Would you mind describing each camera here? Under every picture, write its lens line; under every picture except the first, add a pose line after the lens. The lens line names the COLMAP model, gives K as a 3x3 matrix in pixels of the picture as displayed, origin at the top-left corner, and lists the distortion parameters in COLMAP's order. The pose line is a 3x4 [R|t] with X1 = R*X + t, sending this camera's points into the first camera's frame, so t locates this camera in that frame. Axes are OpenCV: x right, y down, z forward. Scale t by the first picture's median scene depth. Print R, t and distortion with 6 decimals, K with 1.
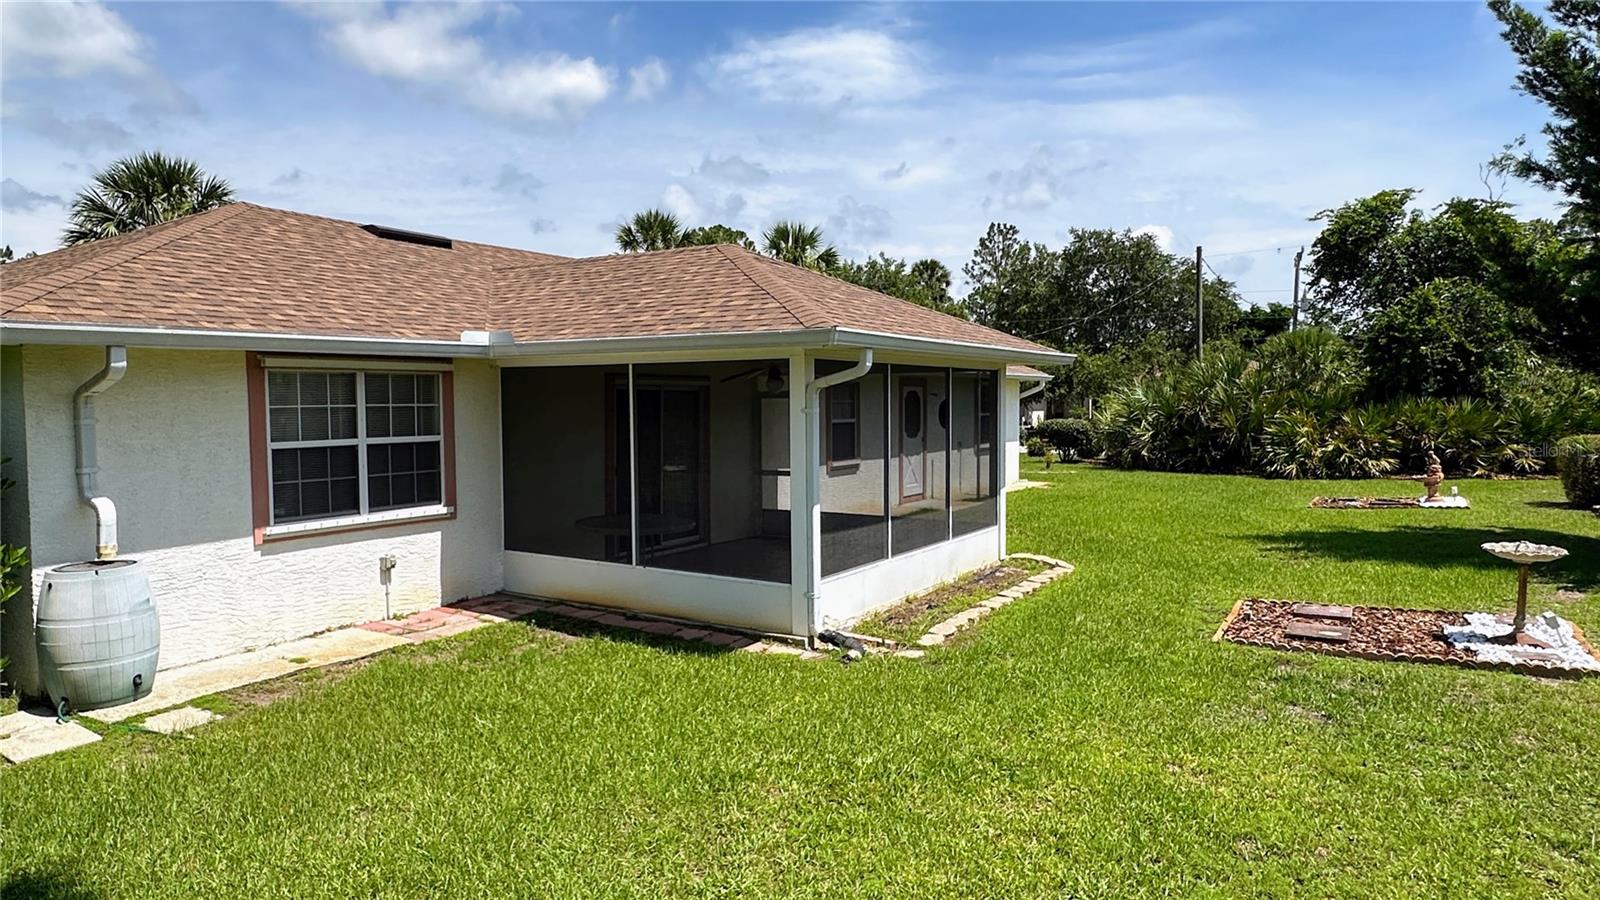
lens RADIAL K [[1022.1, 0, 699.0], [0, 1022.1, 442.9], [0, 0, 1]] dist [0.010329, -0.000644]
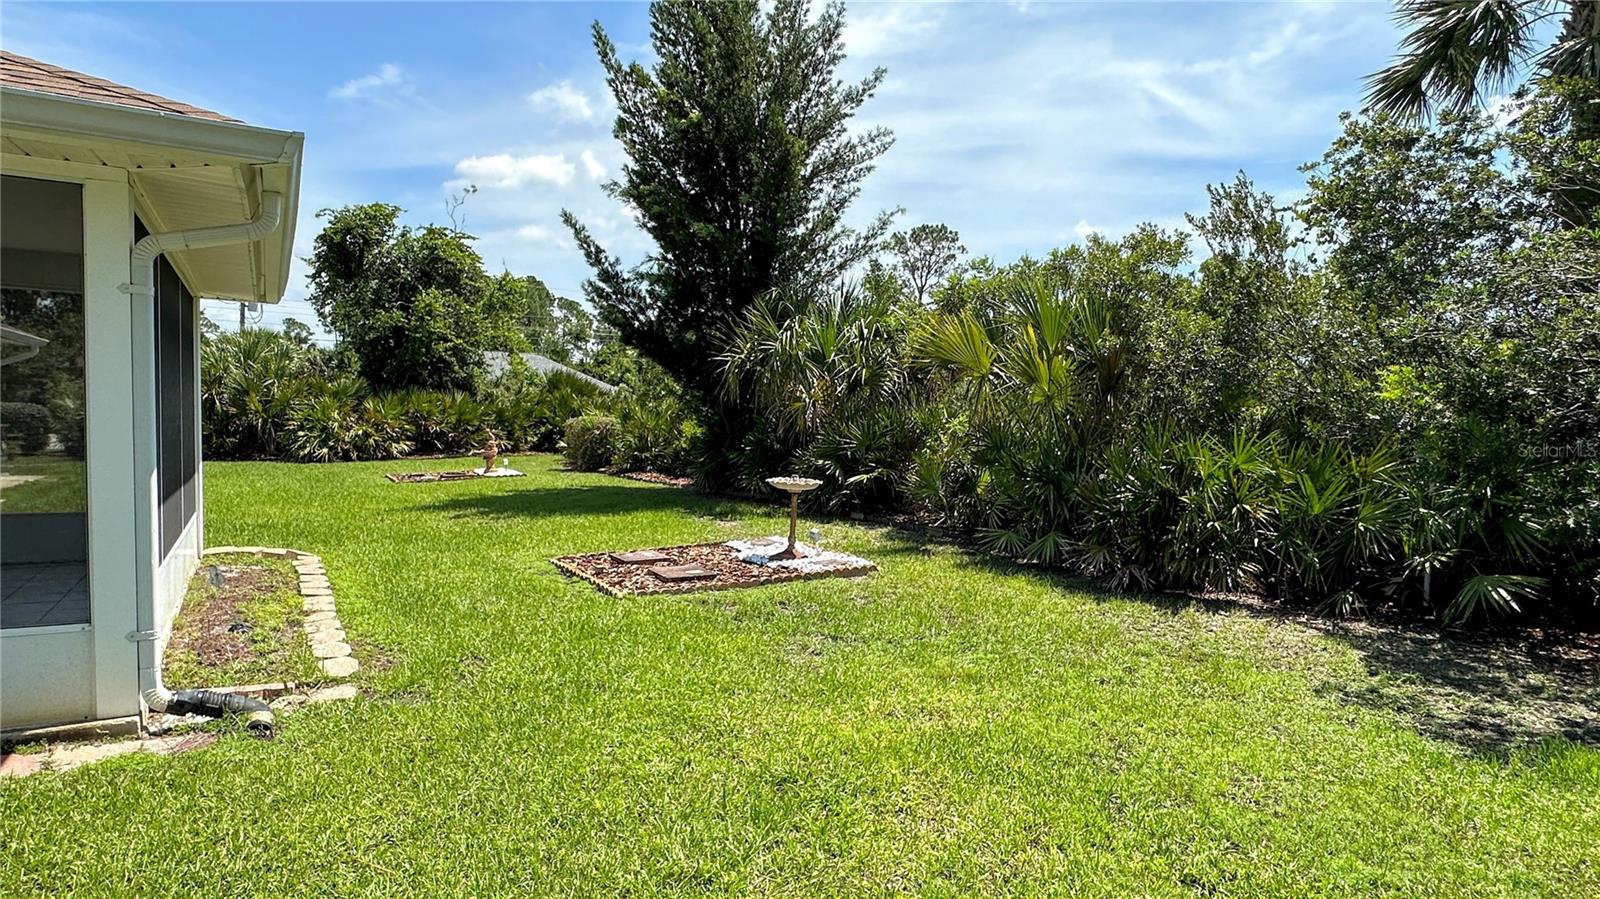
lens RADIAL K [[907.3, 0, 800.5], [0, 907.3, 487.6], [0, 0, 1]] dist [0.001920, 0.000280]
pose [[0.390267, -0.048504, 0.919423, -0.340010], [0.008301, 0.998756, 0.049166, 0.084052], [-0.920664, -0.011556, 0.390184, 0.852982]]
